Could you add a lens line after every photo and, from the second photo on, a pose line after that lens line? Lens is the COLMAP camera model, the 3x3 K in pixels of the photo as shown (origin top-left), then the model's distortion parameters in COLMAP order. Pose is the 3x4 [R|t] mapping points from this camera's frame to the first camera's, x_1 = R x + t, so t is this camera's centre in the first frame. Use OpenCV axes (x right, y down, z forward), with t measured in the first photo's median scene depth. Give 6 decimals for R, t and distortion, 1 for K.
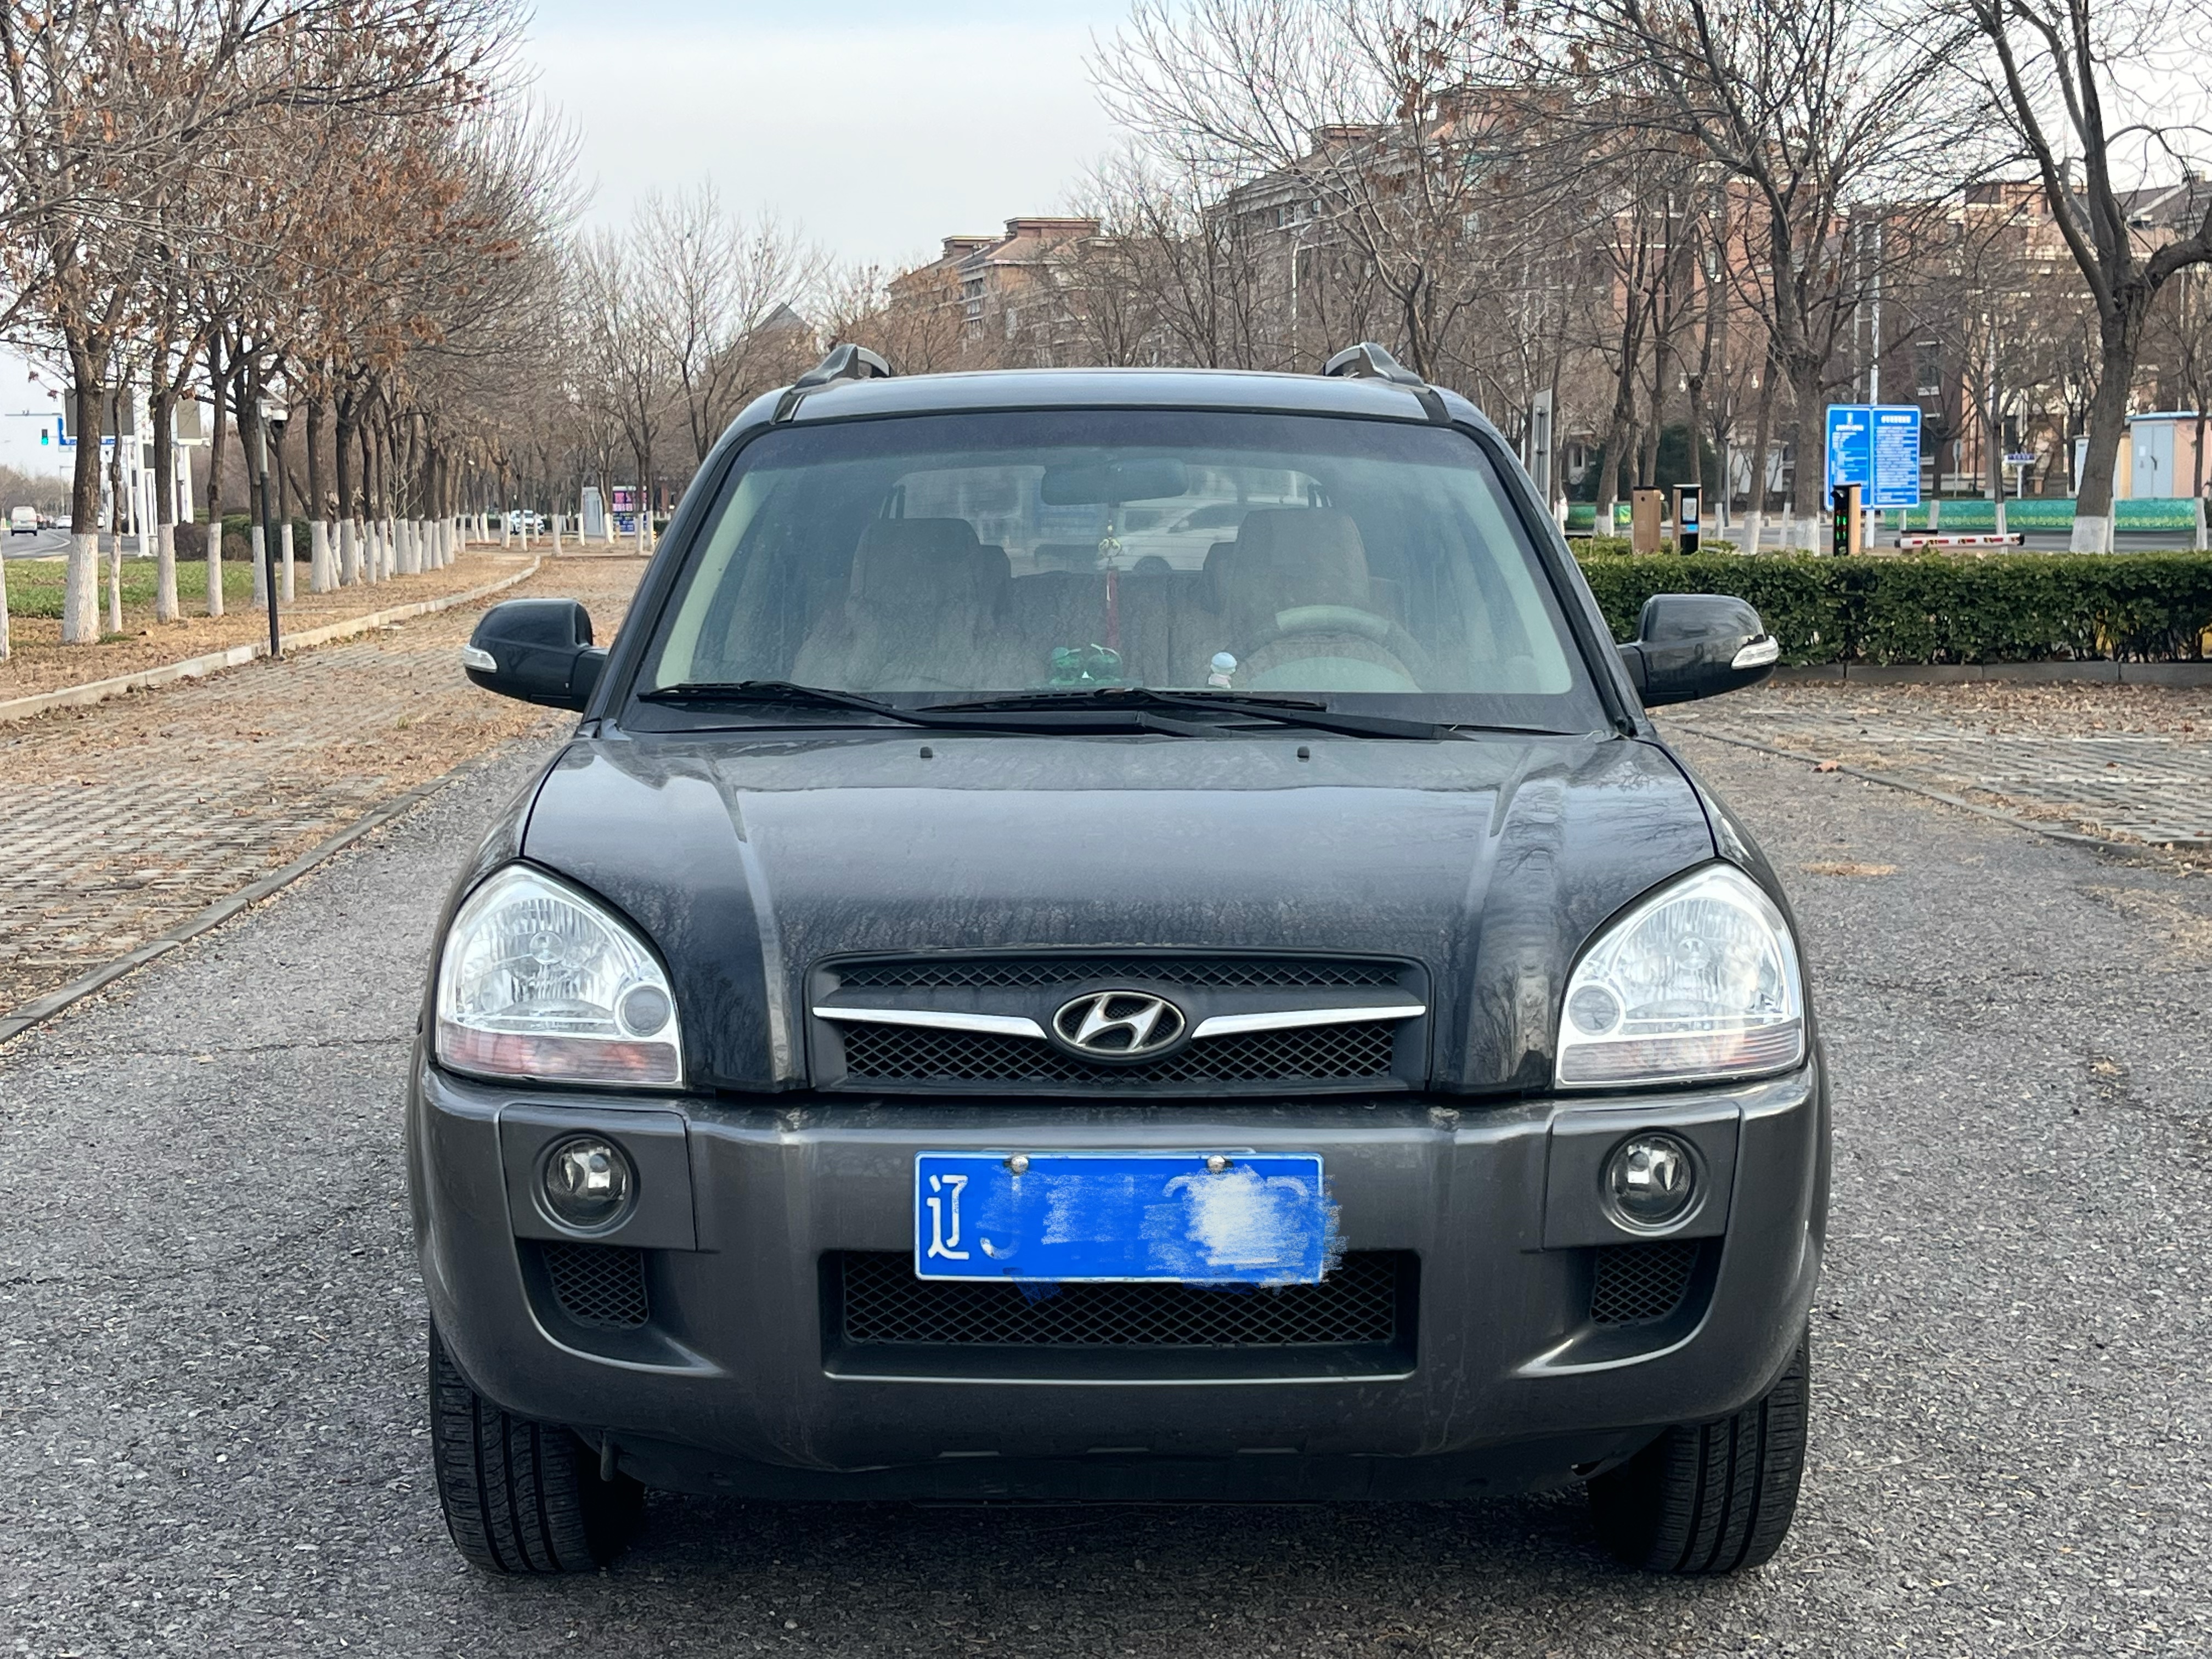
lens RADIAL K [[3086.8, 0, 1106.0], [0, 3086.8, 829.5], [0, 0, 1]] dist [0.198479, -0.807953]
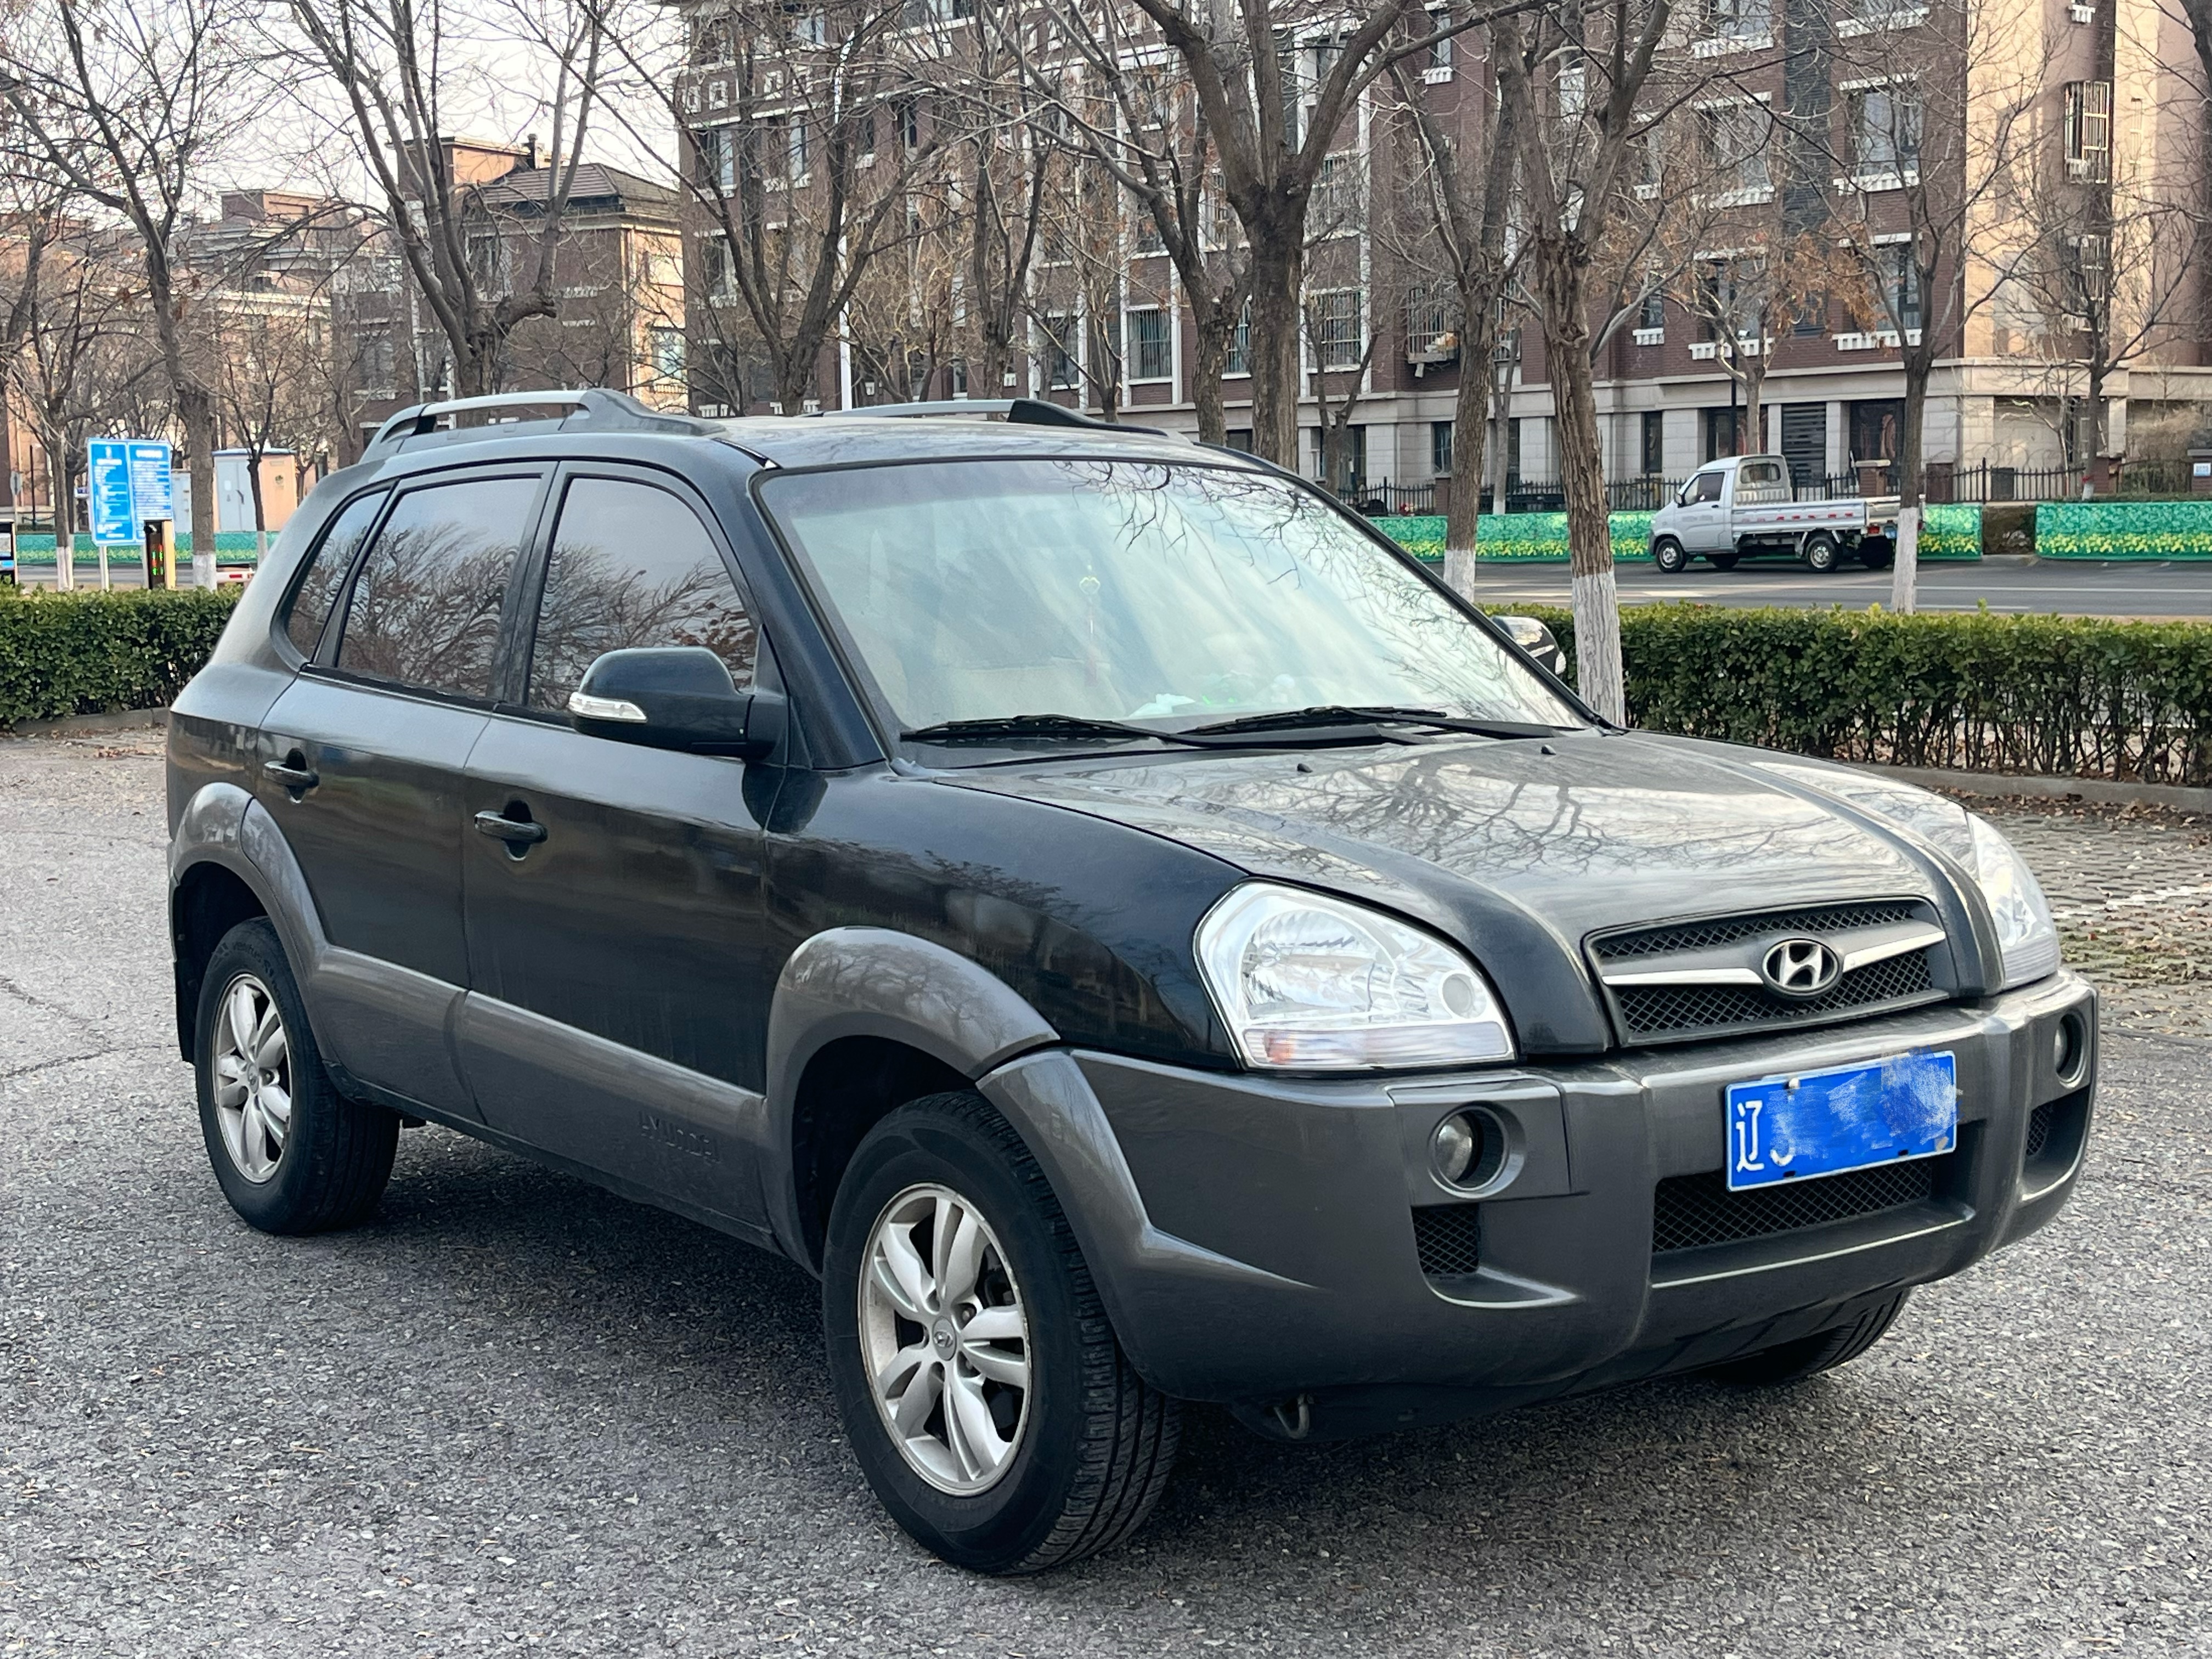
lens RADIAL K [[3086.8, 0, 1106.0], [0, 3086.8, 829.5], [0, 0, 1]] dist [0.198479, -0.807953]
pose [[0.799457, -0.064034, 0.597301, -0.940882], [0.070243, 0.997446, 0.012916, -0.026363], [-0.596603, 0.031631, 0.801913, 0.170254]]
